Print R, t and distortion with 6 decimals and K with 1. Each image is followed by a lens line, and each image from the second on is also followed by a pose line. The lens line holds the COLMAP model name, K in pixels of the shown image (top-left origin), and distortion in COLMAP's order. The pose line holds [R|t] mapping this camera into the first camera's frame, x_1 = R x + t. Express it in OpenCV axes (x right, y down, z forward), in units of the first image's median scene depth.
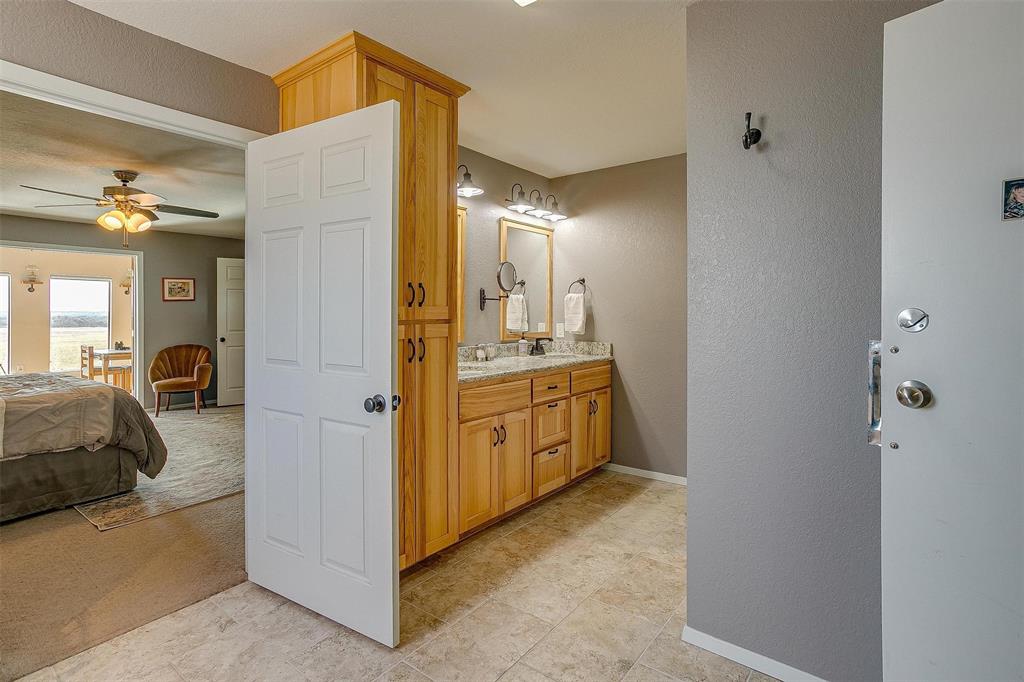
lens RADIAL K [[504.5, 0, 512.7], [0, 504.5, 318.1], [0, 0, 1]] dist [-0.033355, 0.029677]
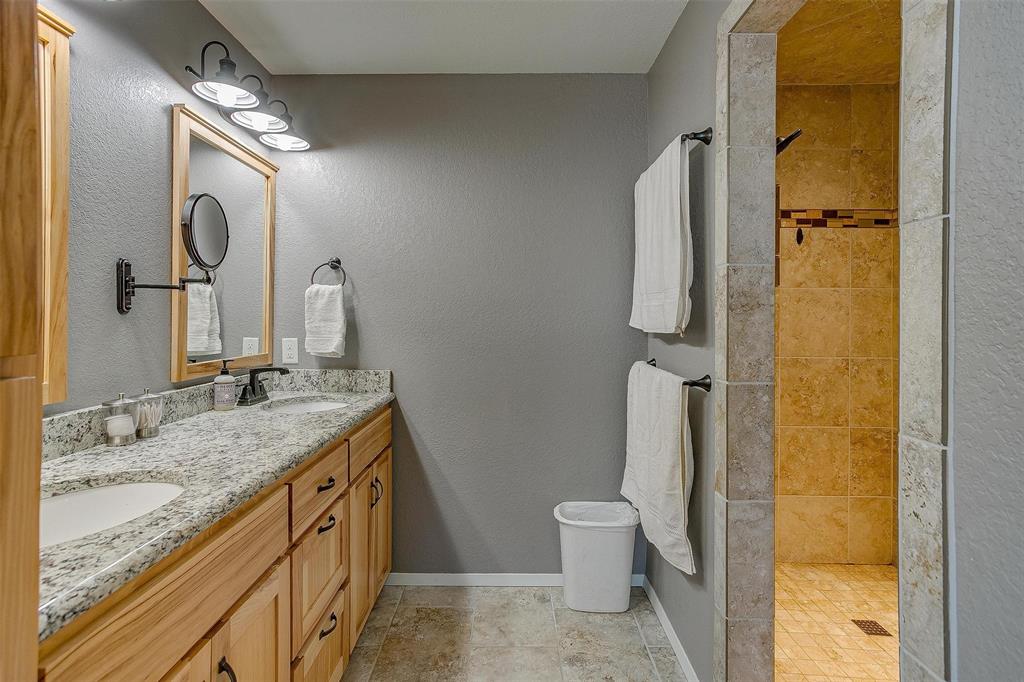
lens RADIAL K [[504.5, 0, 512.7], [0, 504.5, 318.1], [0, 0, 1]] dist [-0.033355, 0.029677]
pose [[0.794126, 0.002773, 0.607747, -0.052104], [0.002712, 0.999963, -0.008107, -0.007118], [-0.607747, 0.008086, 0.794090, 0.455994]]
